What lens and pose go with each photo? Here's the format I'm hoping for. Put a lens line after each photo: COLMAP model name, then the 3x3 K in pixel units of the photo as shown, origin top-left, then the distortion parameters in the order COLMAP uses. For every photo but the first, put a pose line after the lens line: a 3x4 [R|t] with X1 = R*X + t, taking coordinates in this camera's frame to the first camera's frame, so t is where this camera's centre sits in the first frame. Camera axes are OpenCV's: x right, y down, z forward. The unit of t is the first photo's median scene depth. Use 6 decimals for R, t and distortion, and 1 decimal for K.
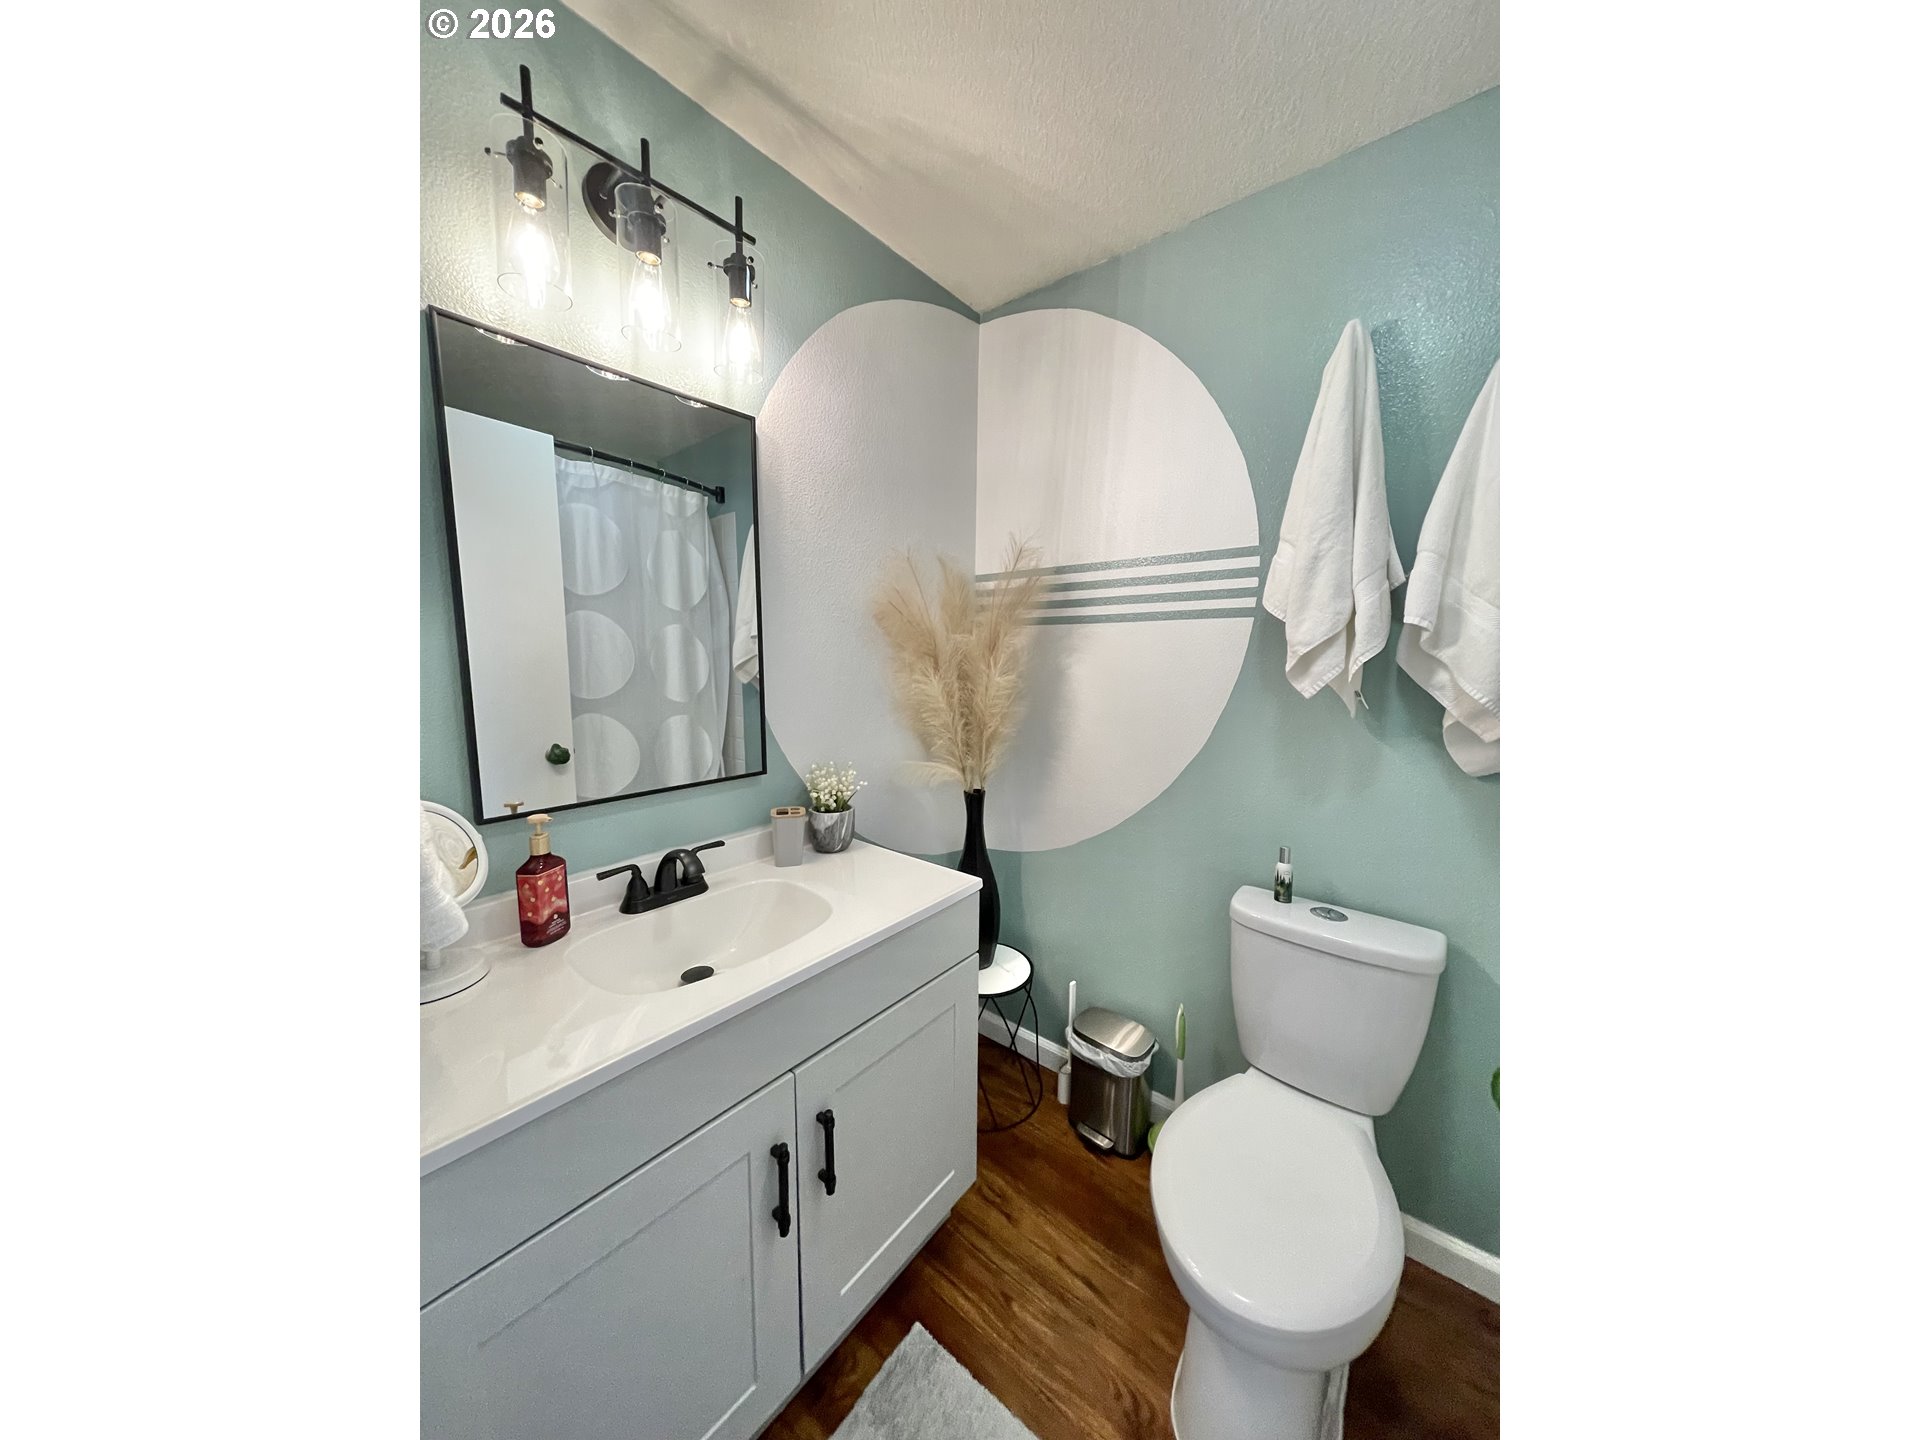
lens RADIAL K [[582.4, 0, 959.6], [0, 582.4, 718.7], [0, 0, 1]] dist [0.000616, -0.000013]
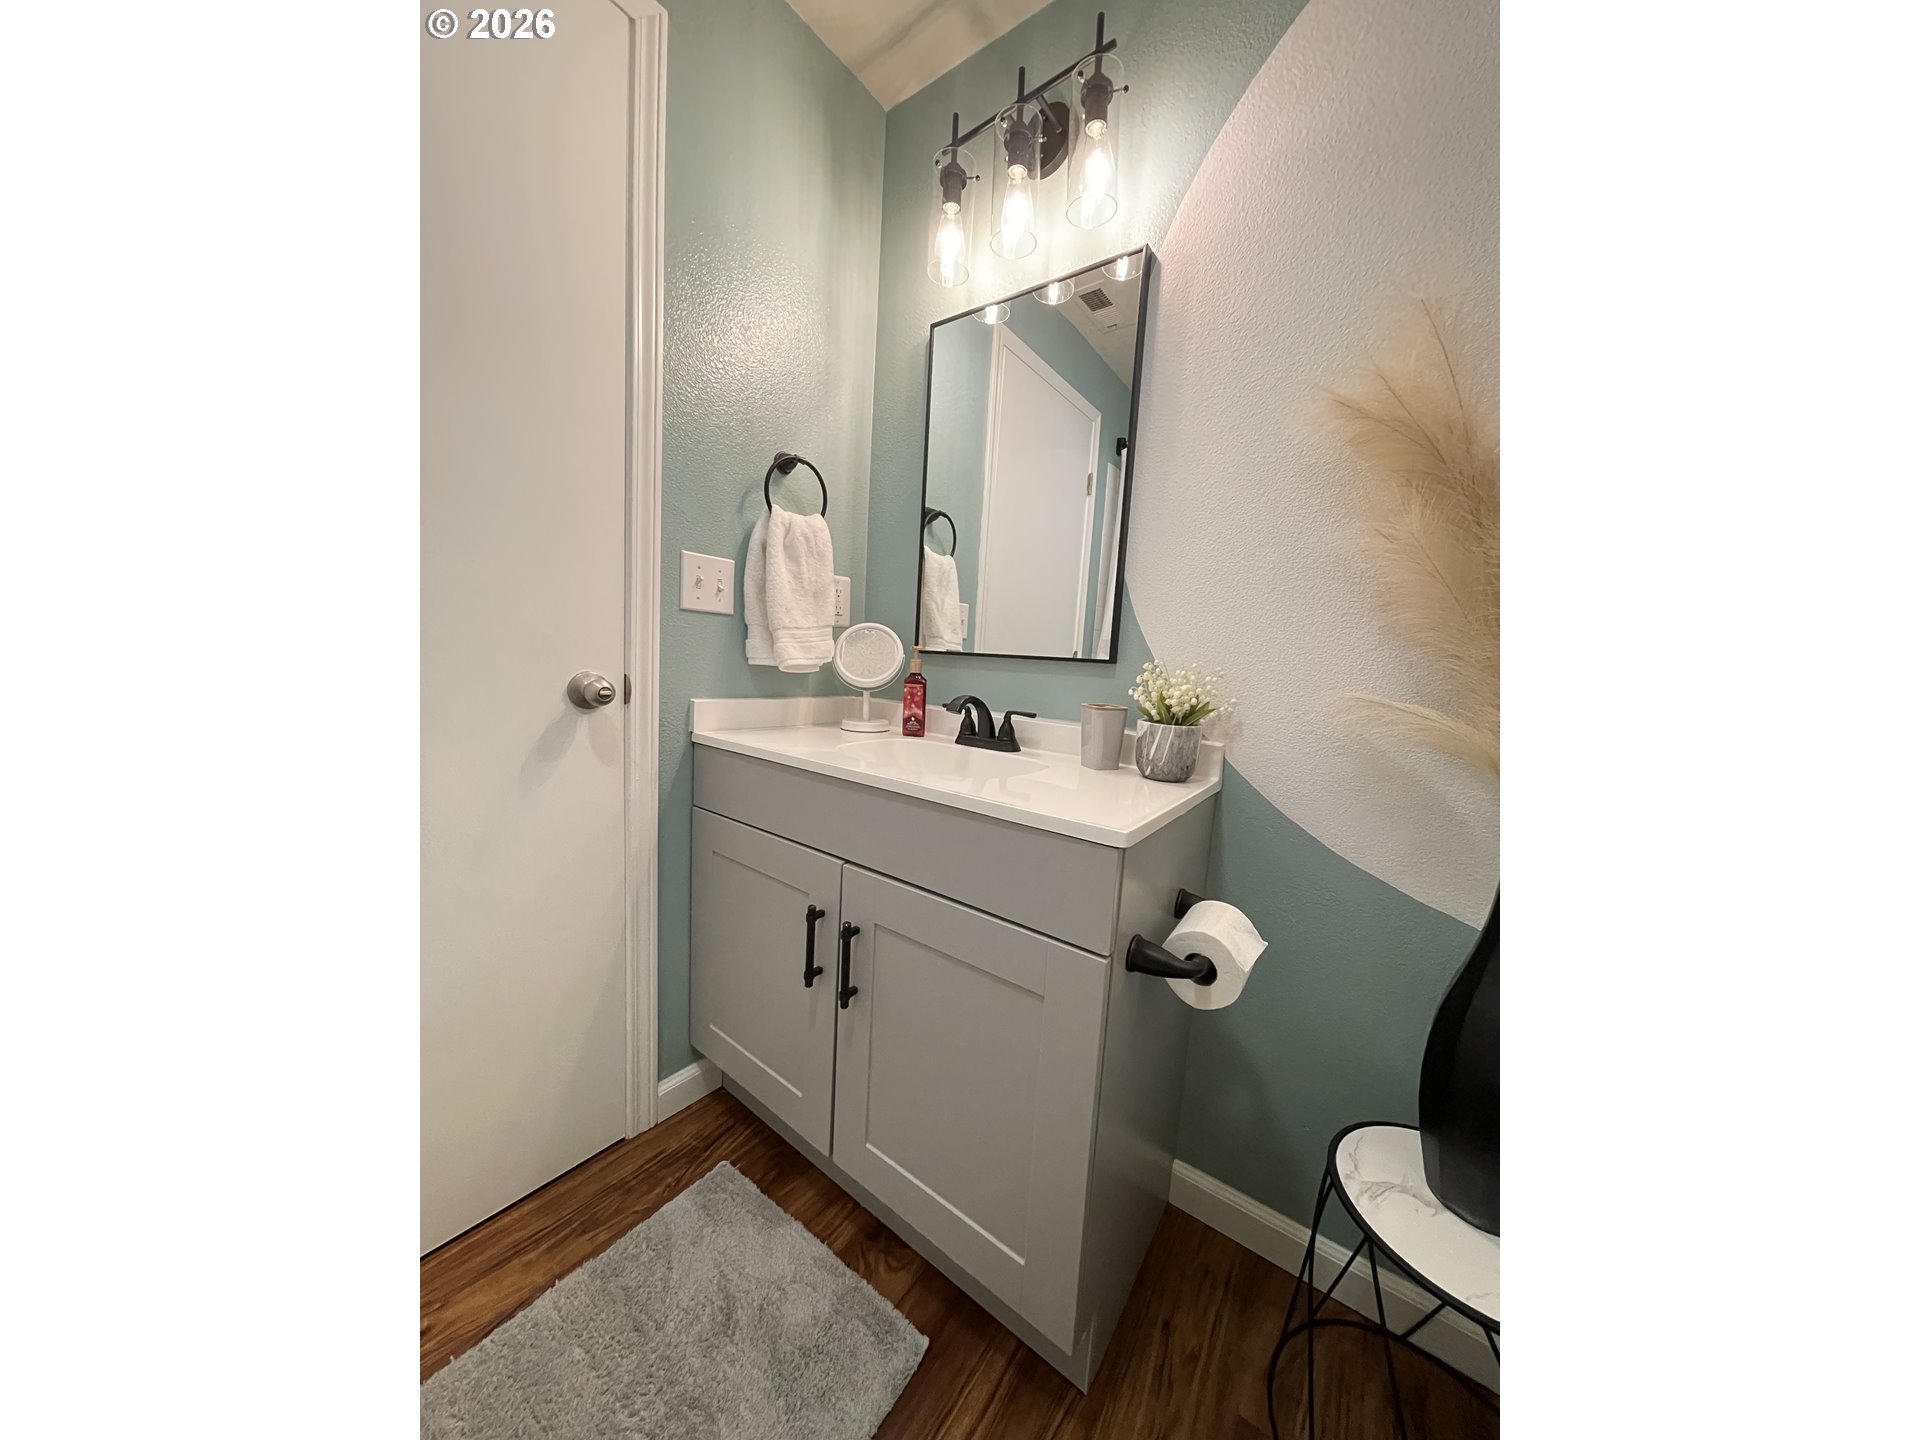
lens RADIAL K [[582.4, 0, 959.6], [0, 582.4, 718.7], [0, 0, 1]] dist [0.000616, -0.000013]
pose [[0.050376, 0.100741, -0.993636, 0.631797], [-0.177871, 0.979899, 0.090331, 0.163718], [0.982764, 0.172189, 0.067282, 0.879567]]
